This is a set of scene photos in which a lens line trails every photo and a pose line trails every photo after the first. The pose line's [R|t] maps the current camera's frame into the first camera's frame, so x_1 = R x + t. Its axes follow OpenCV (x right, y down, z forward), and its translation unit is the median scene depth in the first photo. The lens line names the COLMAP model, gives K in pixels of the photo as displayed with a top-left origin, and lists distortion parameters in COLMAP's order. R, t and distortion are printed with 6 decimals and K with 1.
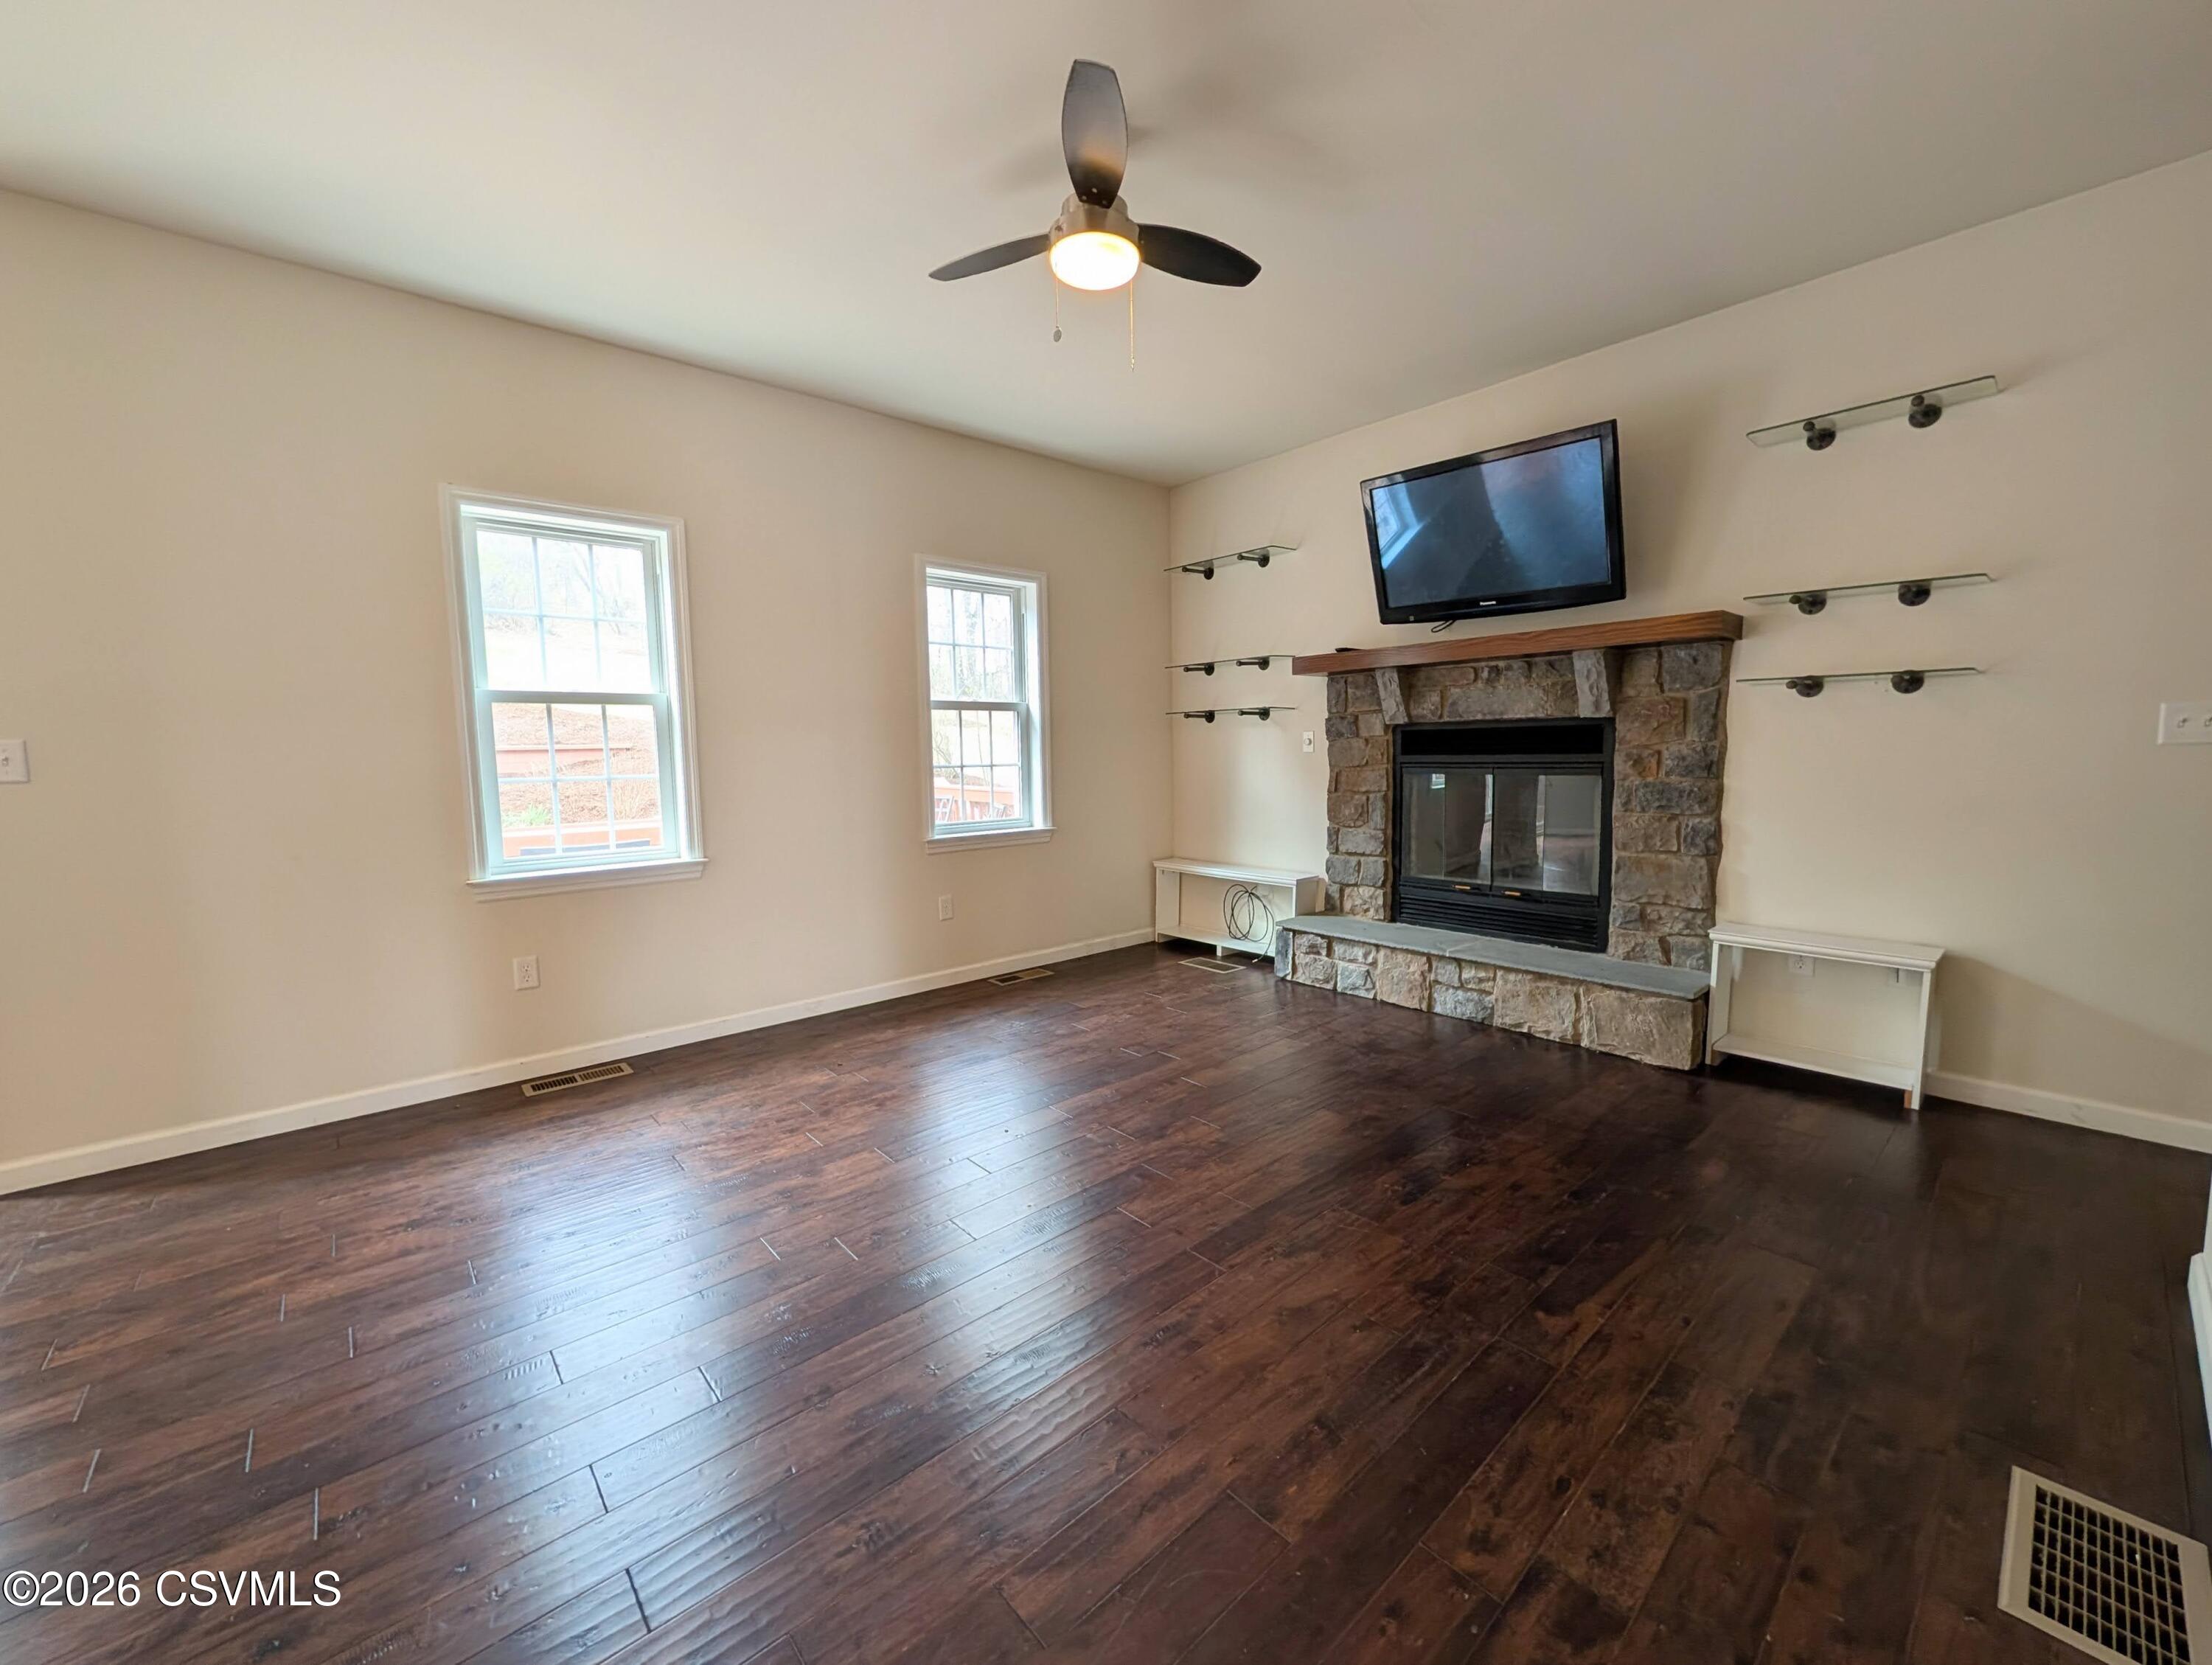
lens RADIAL K [[878.7, 0, 1110.0], [0, 878.7, 841.3], [0, 0, 1]] dist [-0.001938, -0.000083]
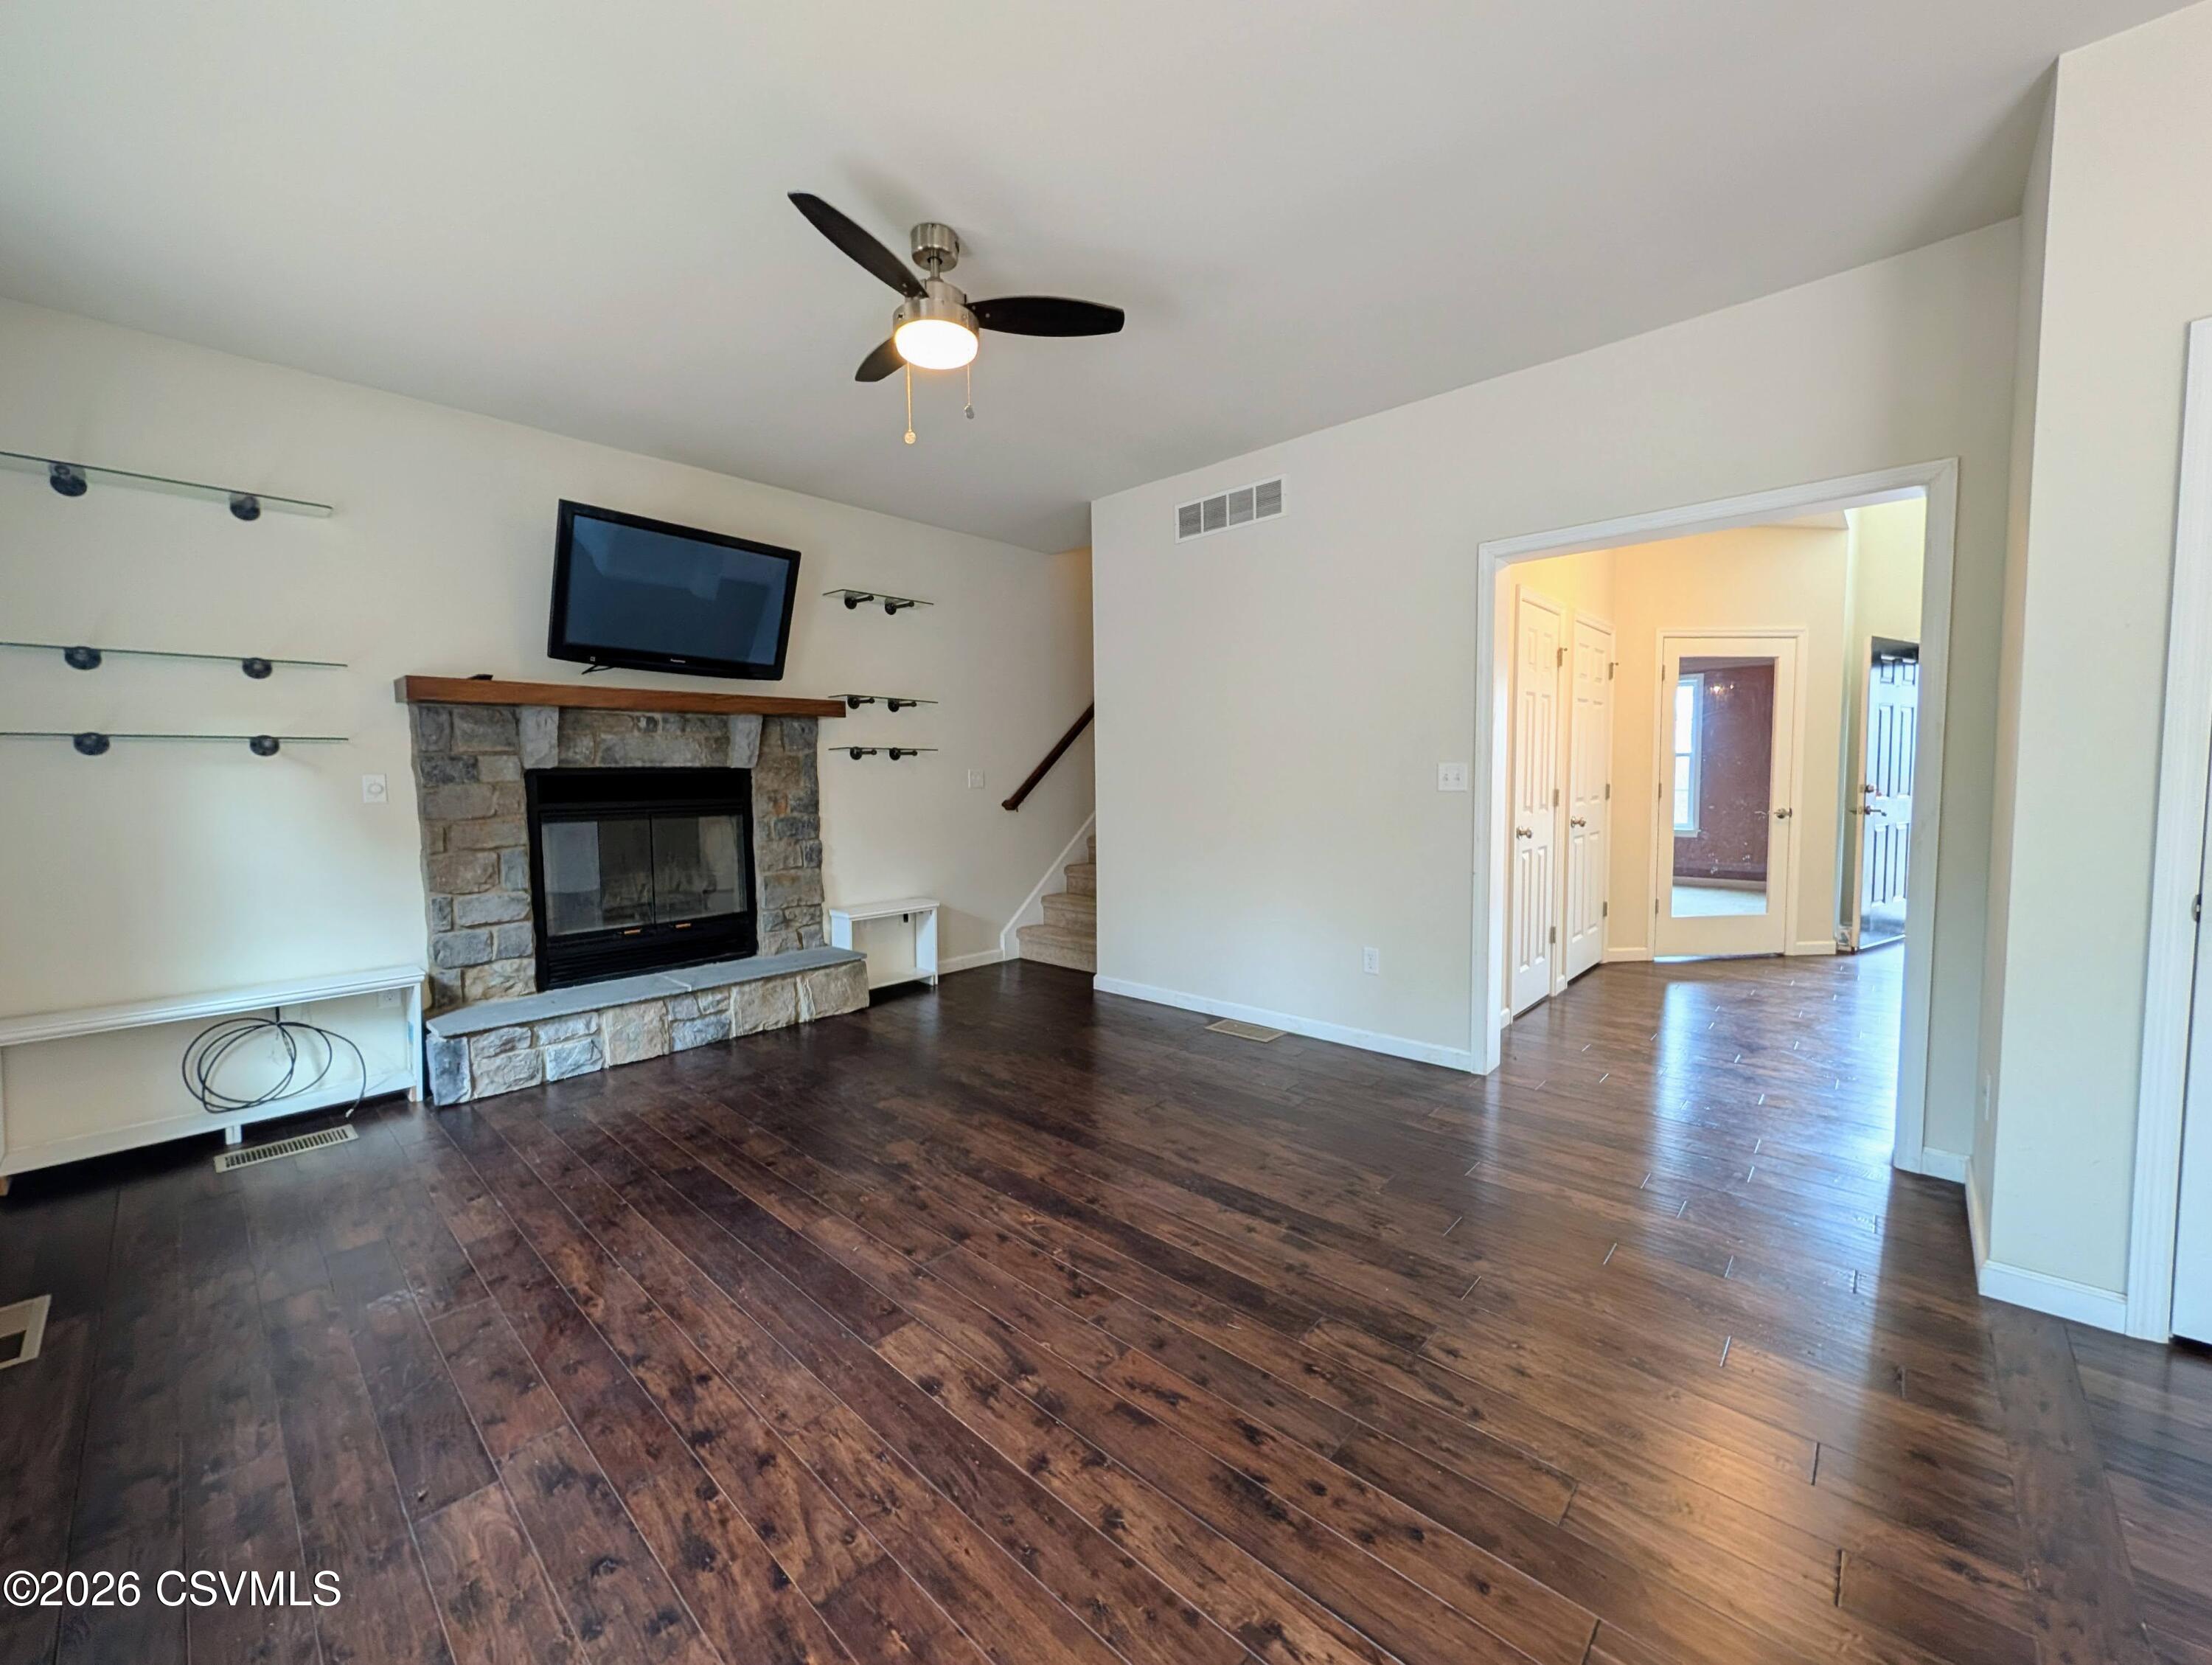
lens RADIAL K [[878.7, 0, 1110.0], [0, 878.7, 841.3], [0, 0, 1]] dist [-0.001938, -0.000083]
pose [[-0.119659, -0.058455, 0.991093, -0.697250], [0.116477, 0.990545, 0.072485, -0.063185], [-0.985959, 0.124113, -0.111719, 0.593154]]
